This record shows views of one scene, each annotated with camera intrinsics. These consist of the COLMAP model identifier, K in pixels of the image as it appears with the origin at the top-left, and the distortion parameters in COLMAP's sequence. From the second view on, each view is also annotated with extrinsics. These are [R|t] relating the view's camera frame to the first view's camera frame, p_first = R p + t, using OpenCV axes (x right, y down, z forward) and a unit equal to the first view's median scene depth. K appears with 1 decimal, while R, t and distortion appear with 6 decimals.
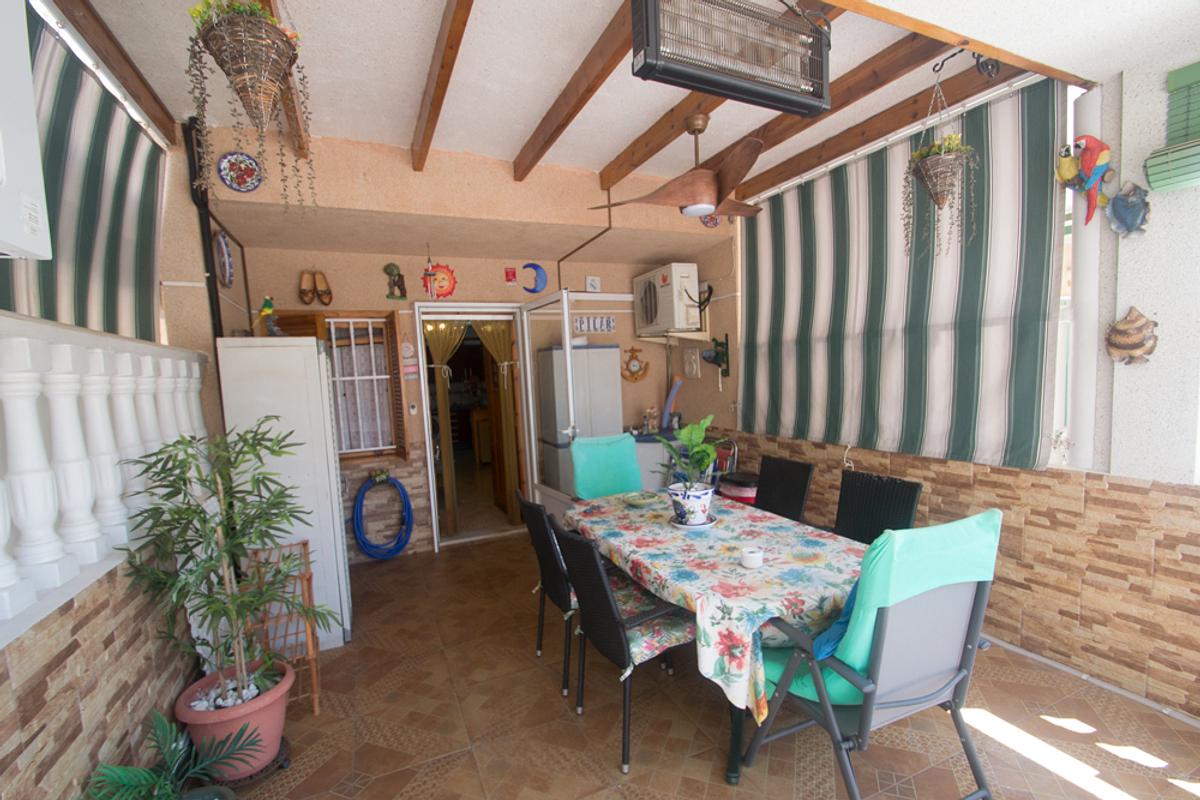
lens RADIAL K [[531.7, 0, 597.6], [0, 531.7, 420.7], [0, 0, 1]] dist [0.016792, -0.017147]
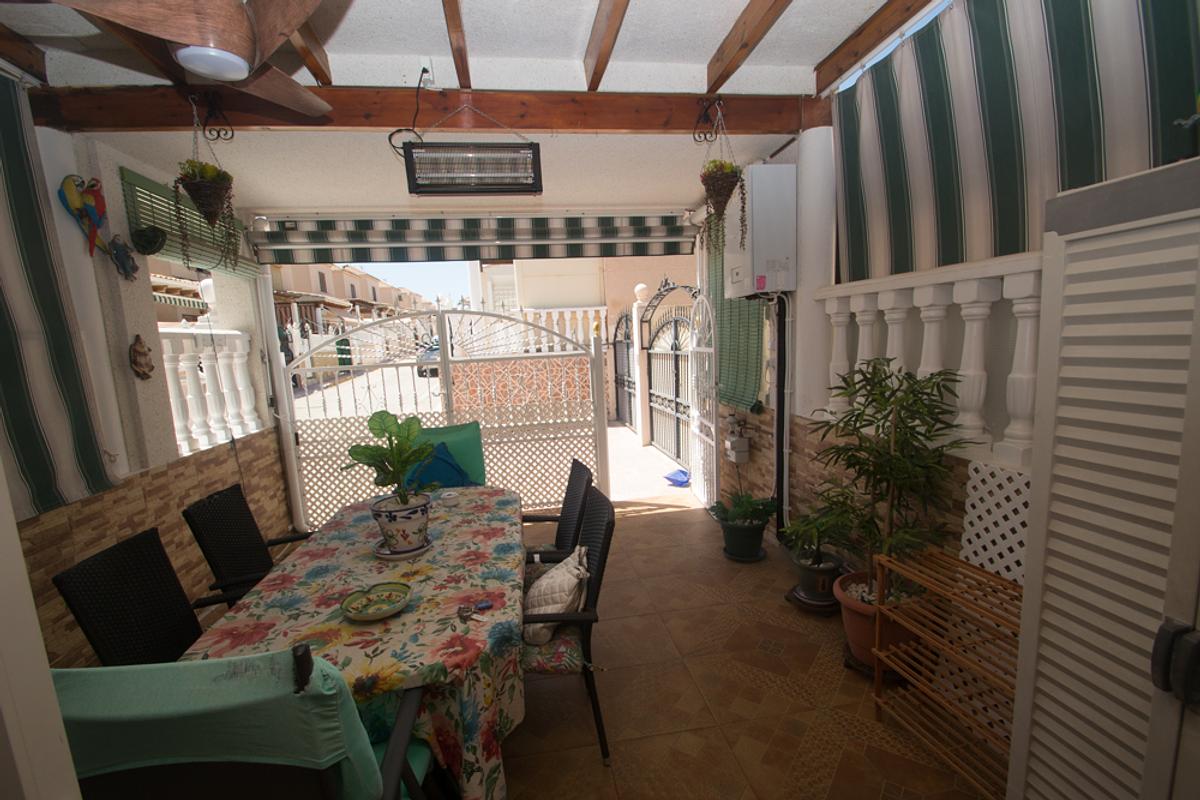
lens RADIAL K [[529.4, 0, 598.1], [0, 529.4, 421.5], [0, 0, 1]] dist [0.024071, -0.023620]
pose [[-0.961723, 0.060094, 0.267354, -0.338150], [0.123416, 0.966090, 0.226800, -0.141127], [-0.244658, 0.251114, -0.936528, 1.695758]]
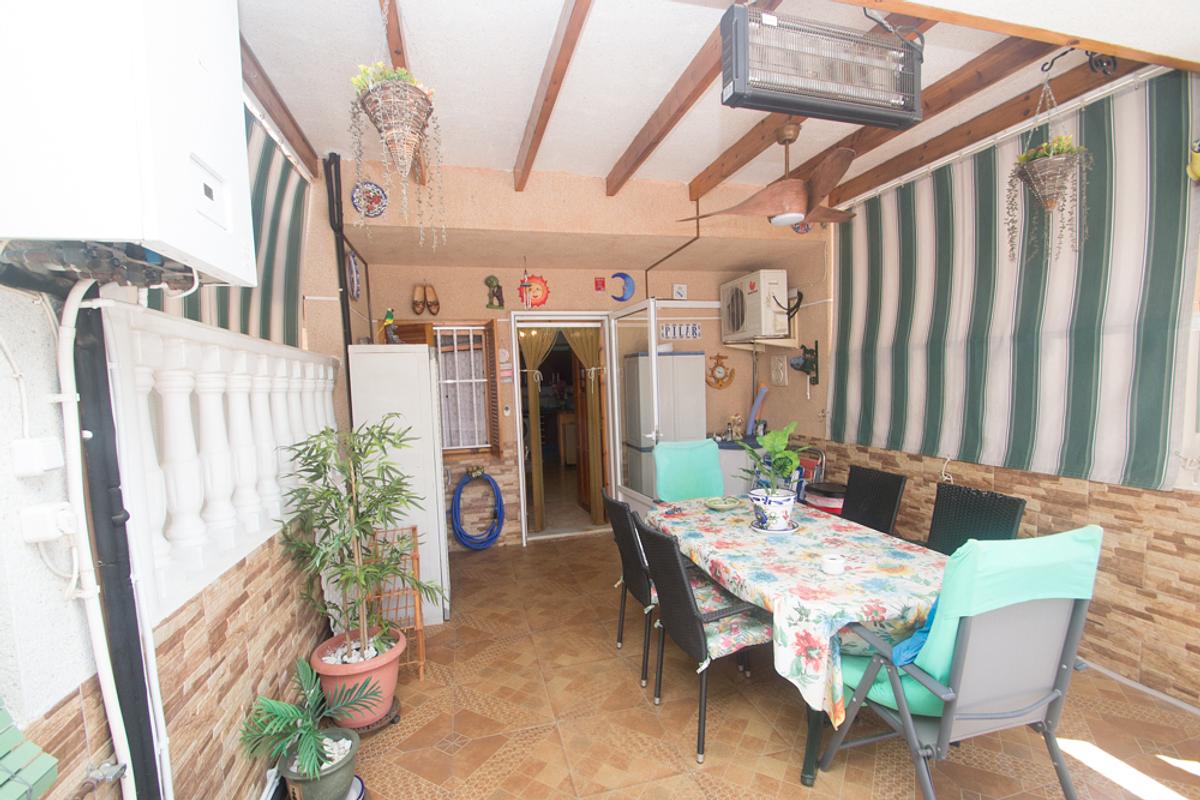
lens RADIAL K [[531.7, 0, 597.6], [0, 531.7, 420.7], [0, 0, 1]] dist [0.016792, -0.017147]
pose [[0.987632, 0.023751, -0.154979, -0.000014], [-0.025363, 0.999643, -0.008434, 0.004507], [0.154723, 0.012260, 0.987882, -0.054061]]
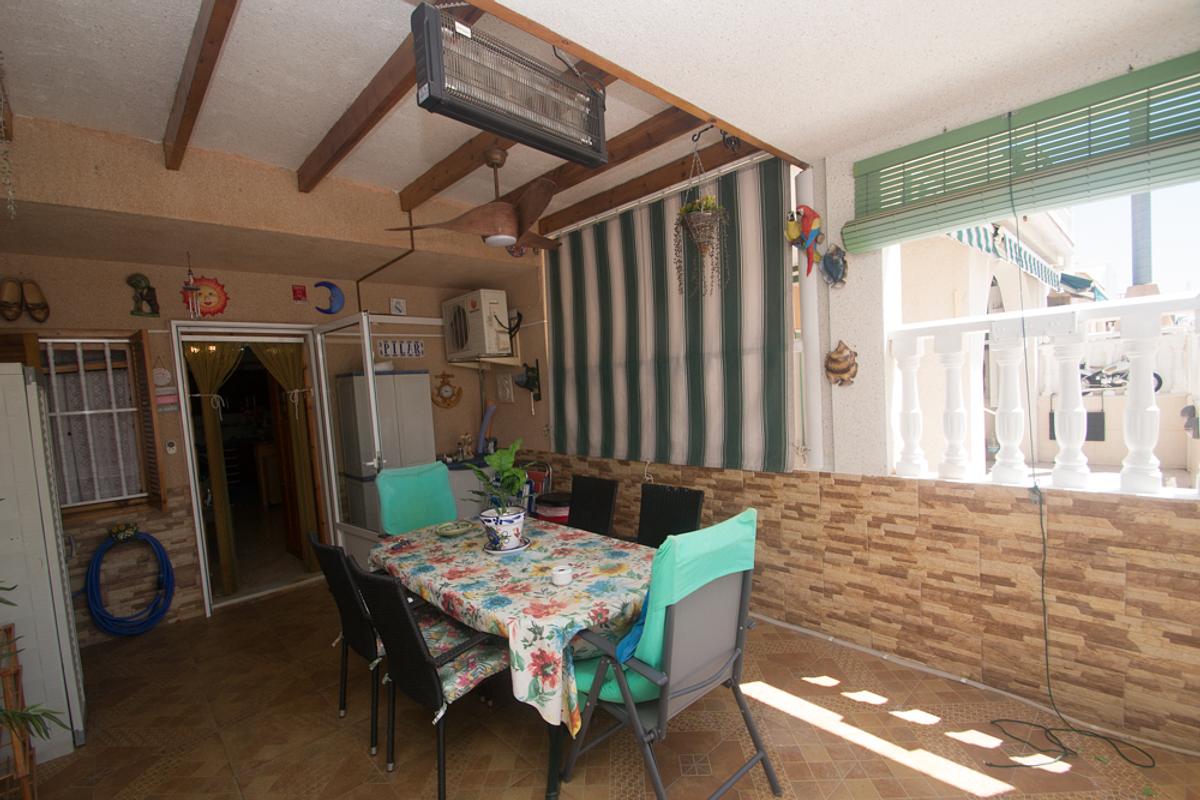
lens RADIAL K [[531.7, 0, 597.6], [0, 531.7, 420.7], [0, 0, 1]] dist [0.016792, -0.017147]
pose [[0.944099, -0.033452, 0.327961, 0.019406], [0.047924, 0.998197, -0.036142, -0.002427], [-0.326161, 0.049839, 0.944000, -0.014910]]
